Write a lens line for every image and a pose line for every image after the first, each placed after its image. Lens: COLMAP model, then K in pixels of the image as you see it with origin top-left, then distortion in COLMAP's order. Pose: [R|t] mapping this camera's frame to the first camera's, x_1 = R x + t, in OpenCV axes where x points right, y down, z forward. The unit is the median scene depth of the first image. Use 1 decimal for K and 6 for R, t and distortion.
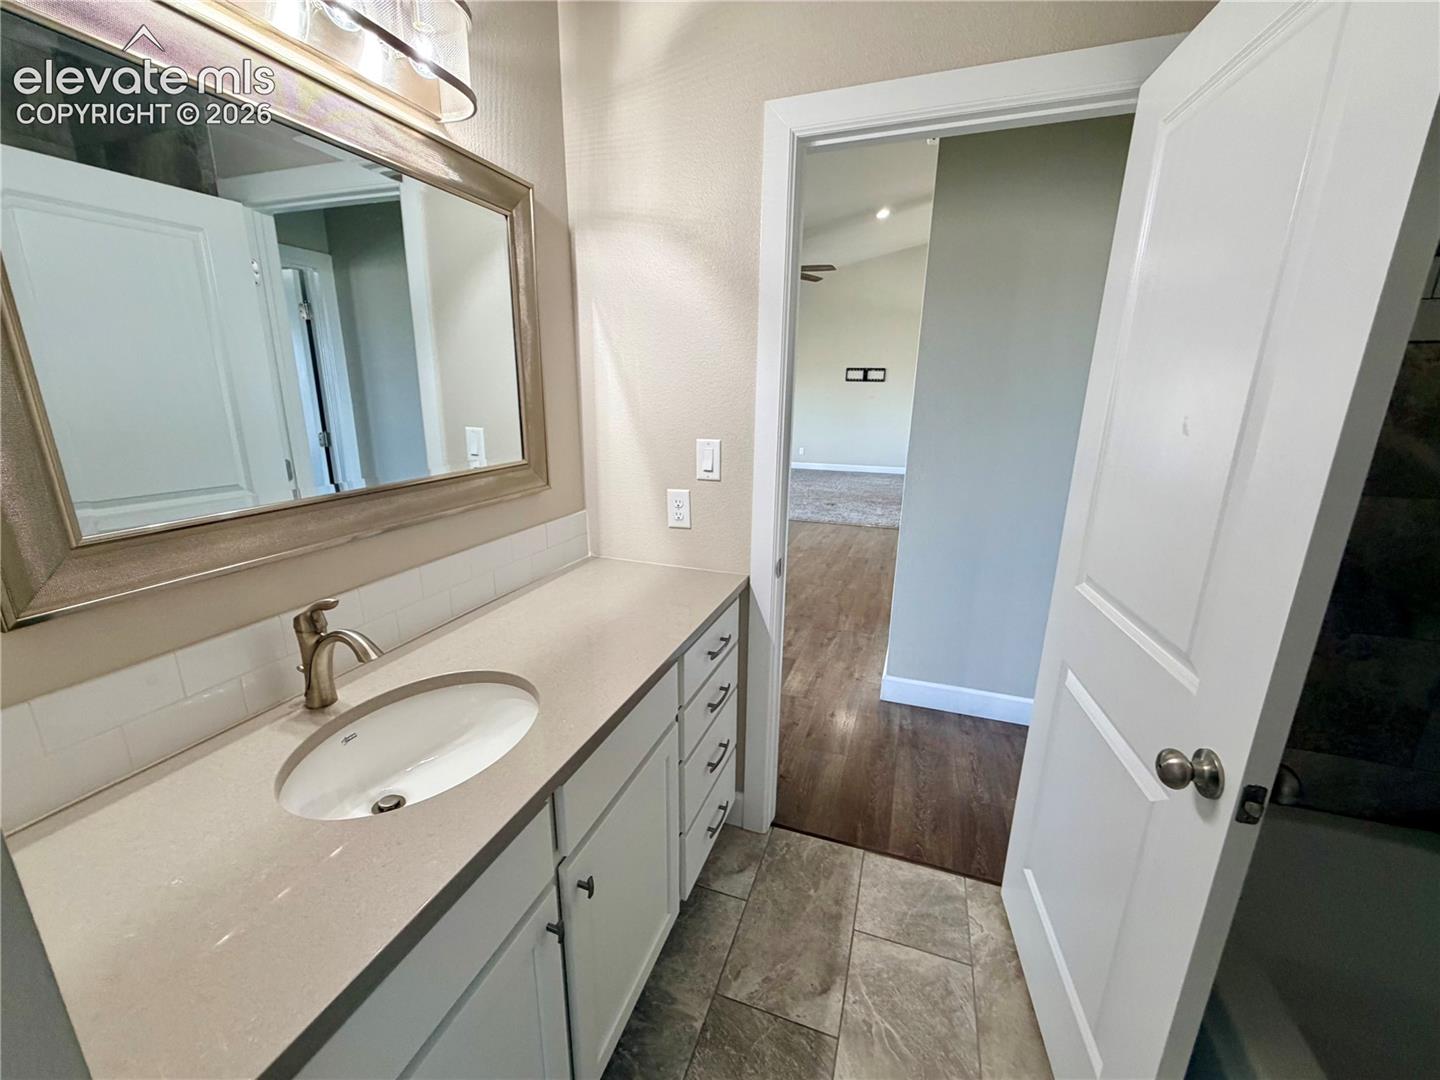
lens RADIAL K [[576.1, 0, 712.6], [0, 576.1, 542.2], [0, 0, 1]] dist [0.000042, 0.000267]
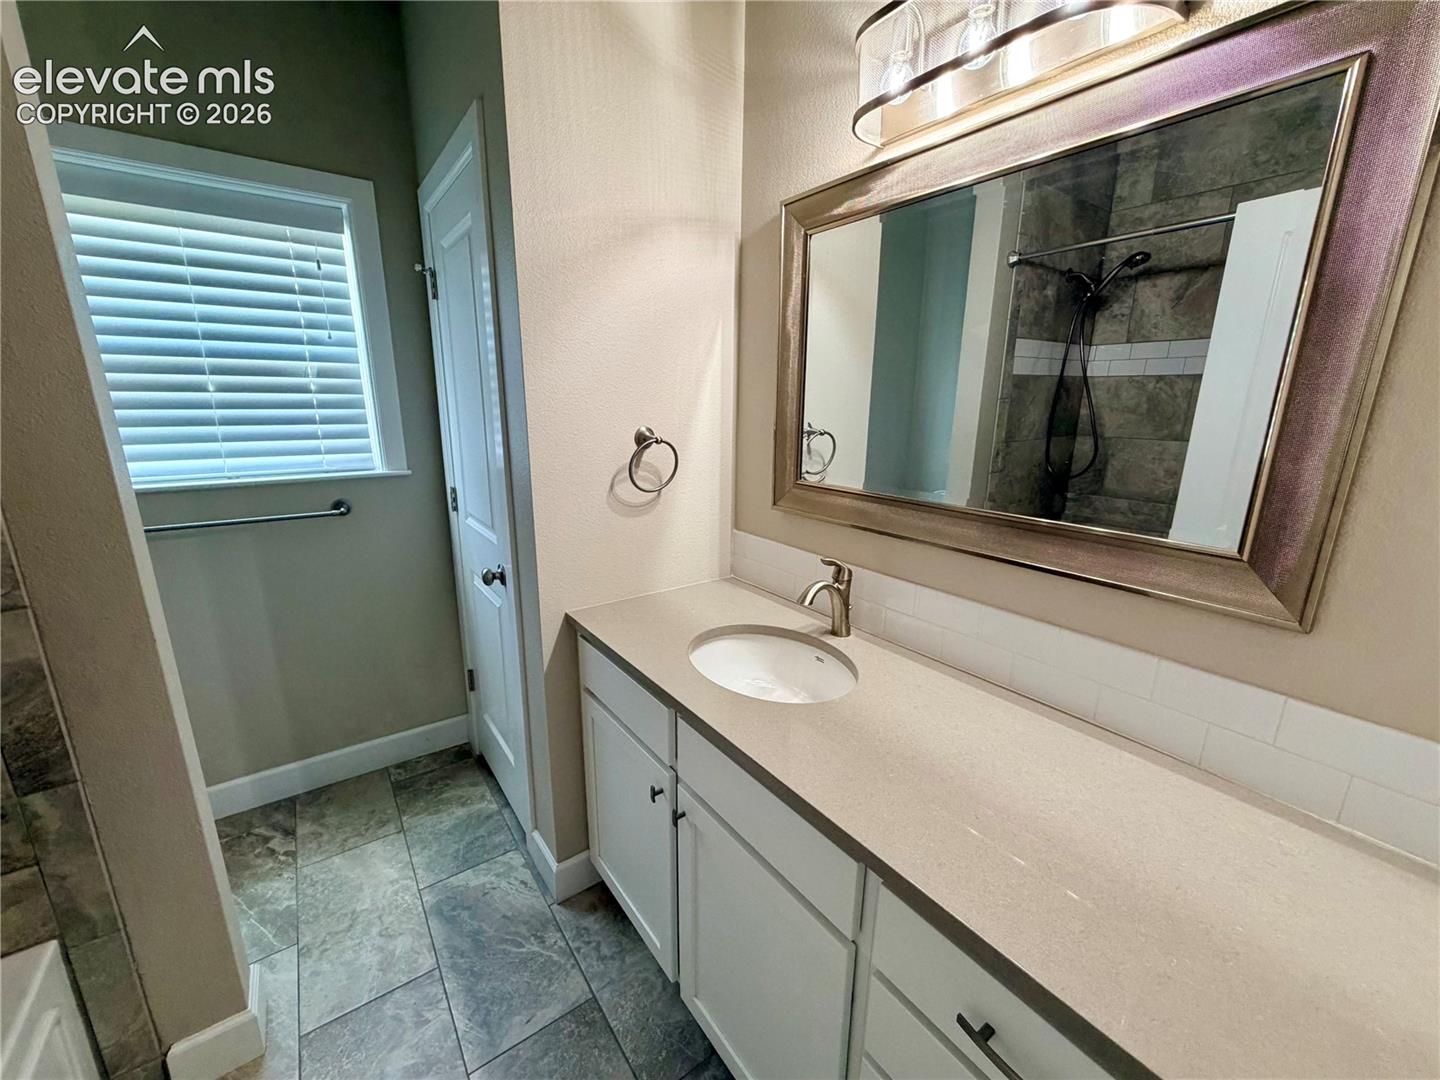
lens RADIAL K [[576.1, 0, 712.6], [0, 576.1, 542.2], [0, 0, 1]] dist [0.000042, 0.000267]
pose [[-0.566711, 0.186850, -0.802450, 0.576808], [-0.223214, 0.902704, 0.367834, -0.366995], [0.793104, 0.387574, -0.469864, 1.337955]]
